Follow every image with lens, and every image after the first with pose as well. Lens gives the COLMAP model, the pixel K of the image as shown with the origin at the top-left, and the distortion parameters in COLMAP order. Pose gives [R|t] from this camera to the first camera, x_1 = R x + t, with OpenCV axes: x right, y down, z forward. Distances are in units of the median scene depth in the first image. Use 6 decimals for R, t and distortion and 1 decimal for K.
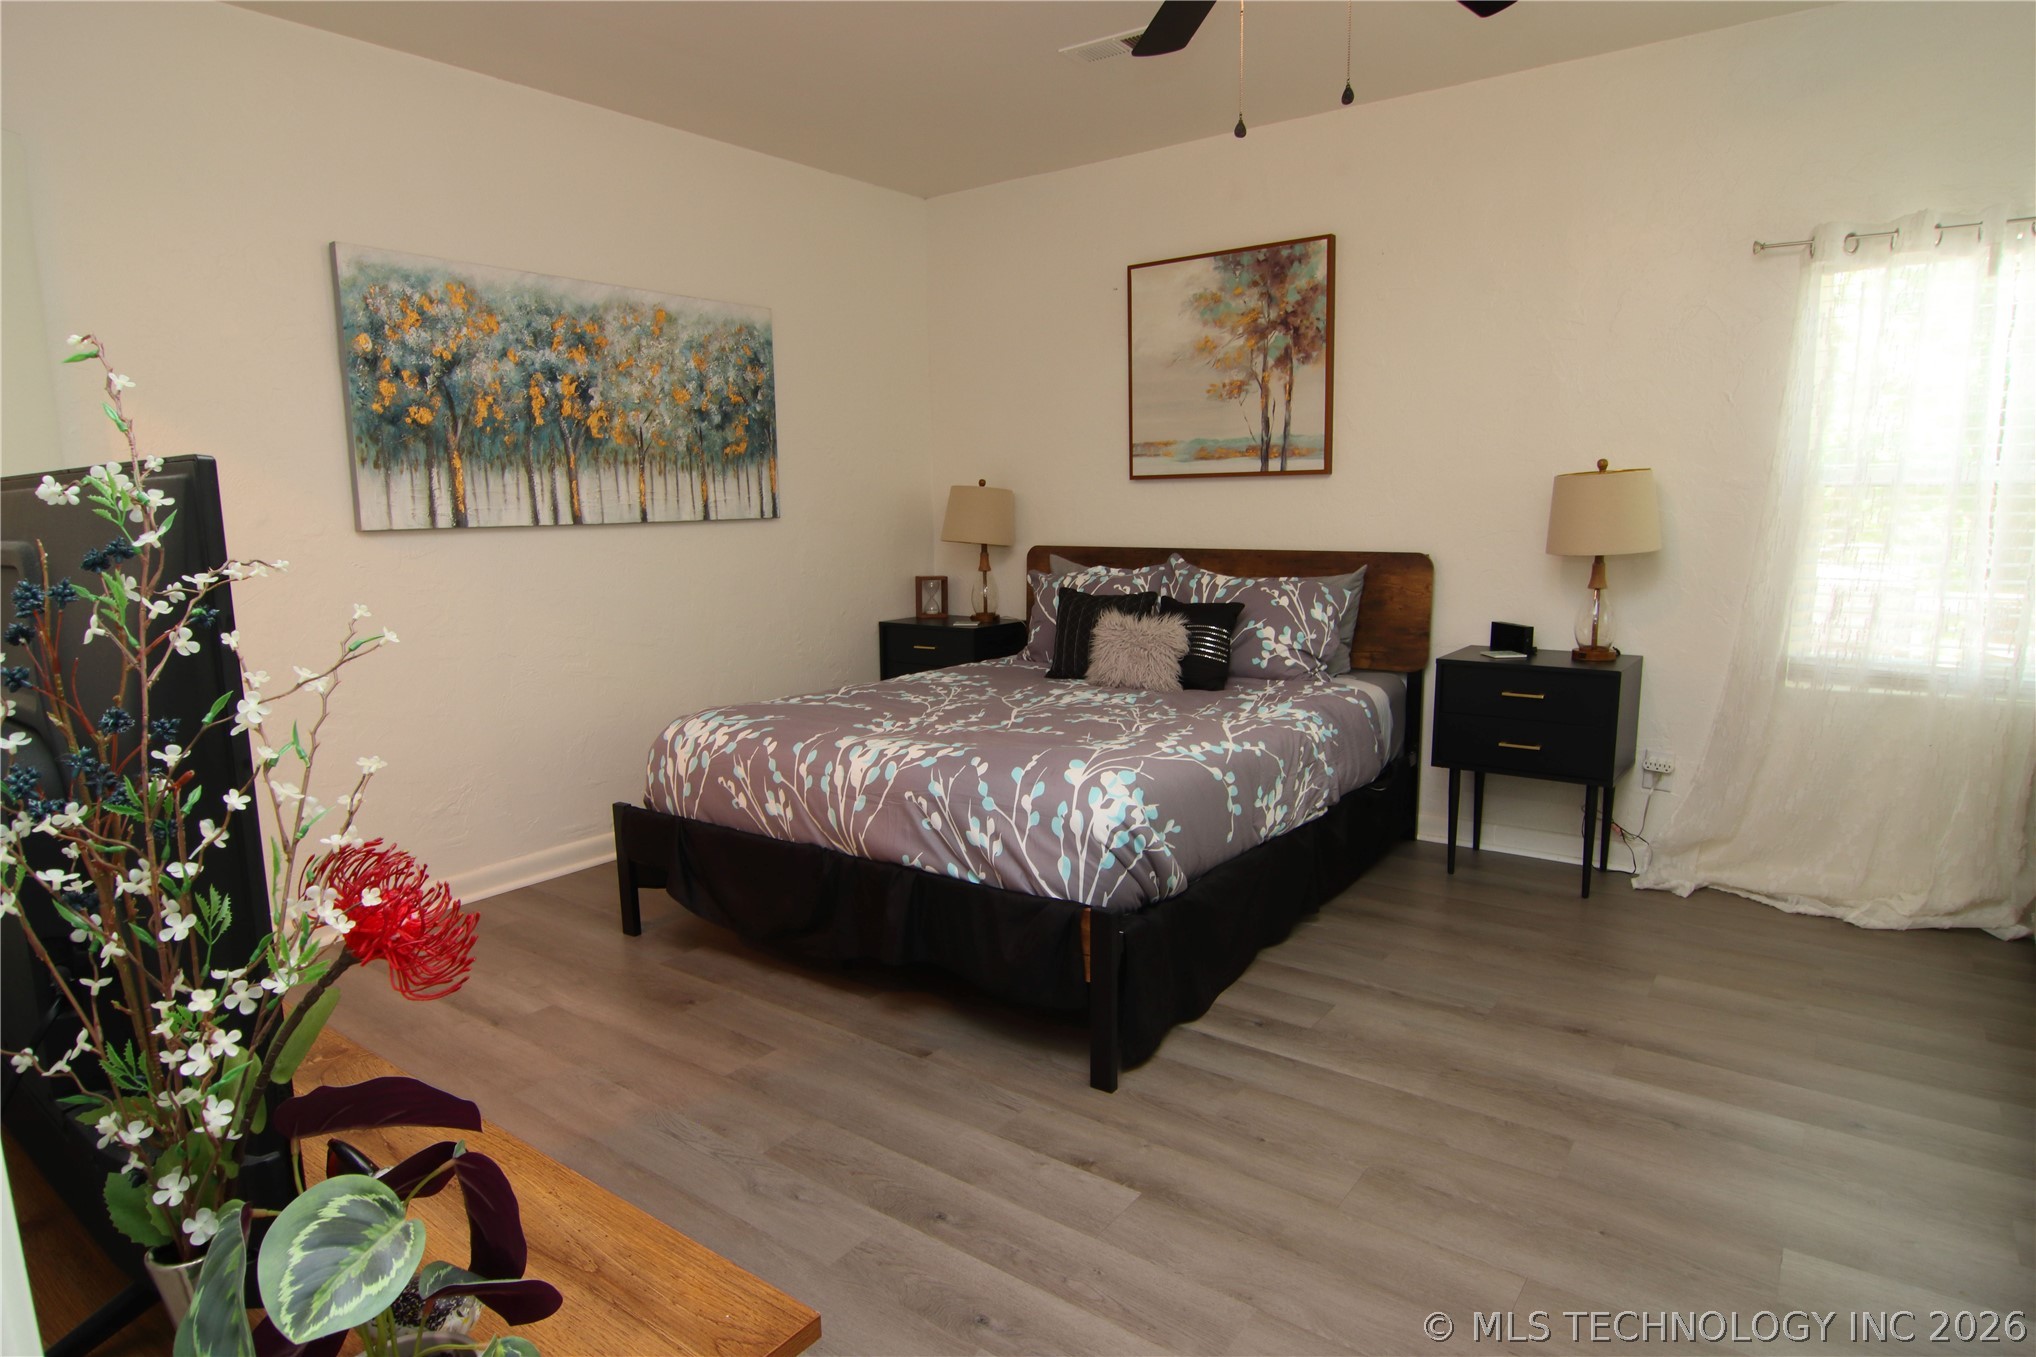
lens RADIAL K [[1156.5, 0, 1007.9], [0, 1156.5, 682.1], [0, 0, 1]] dist [-0.005268, -0.012442]
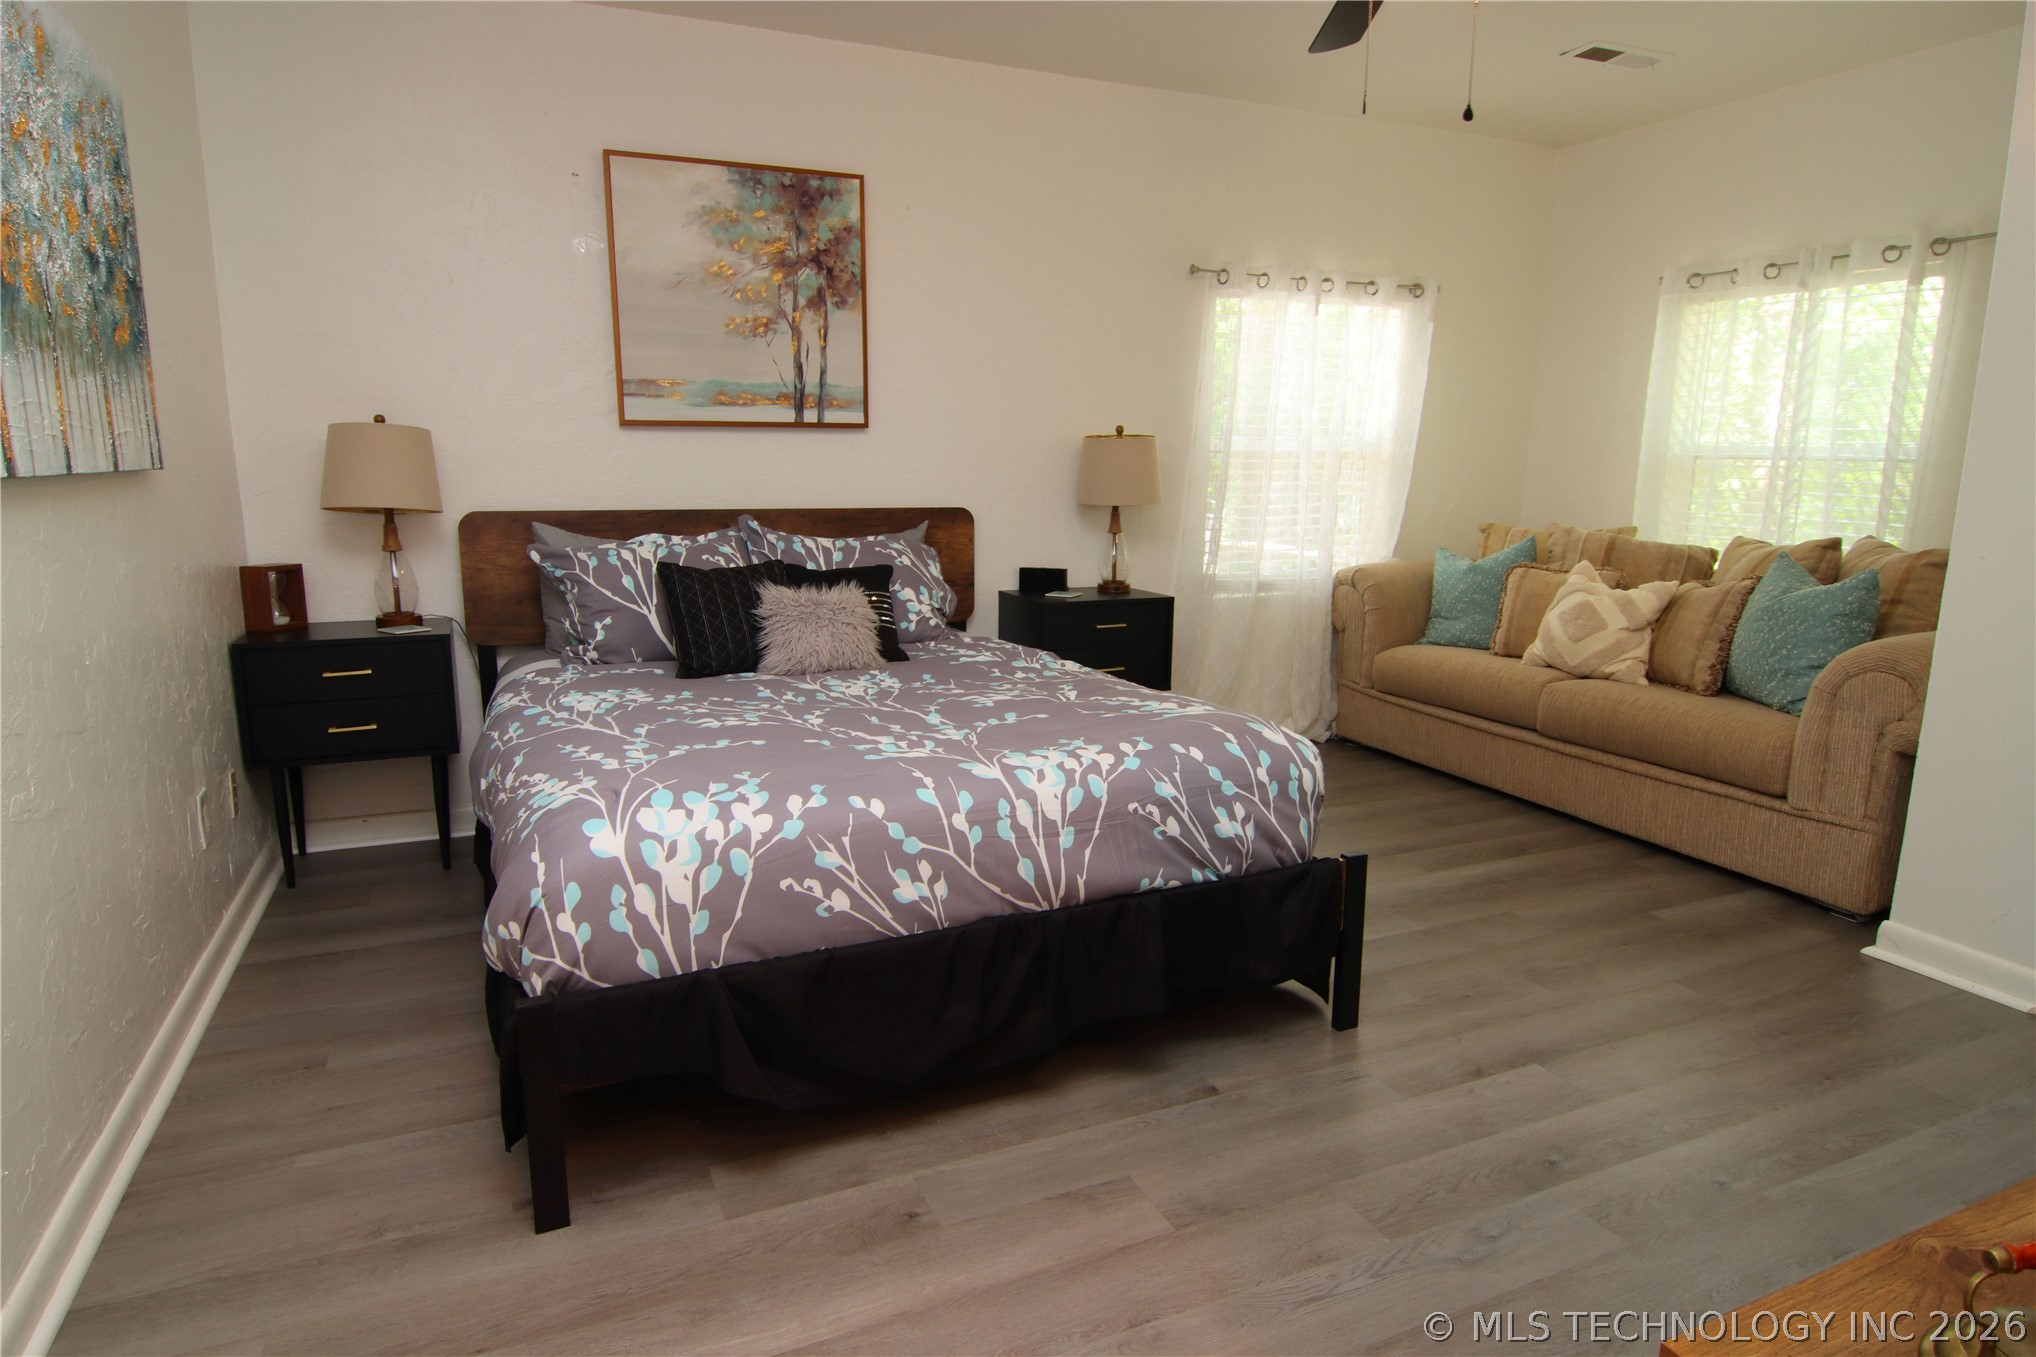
lens RADIAL K [[1156.5, 0, 1007.9], [0, 1156.5, 682.1], [0, 0, 1]] dist [-0.005268, -0.012442]
pose [[0.492241, -0.147969, 0.857790, -0.553583], [0.121610, 0.987472, 0.100554, -0.056076], [-0.861922, 0.054819, 0.504068, 0.445290]]
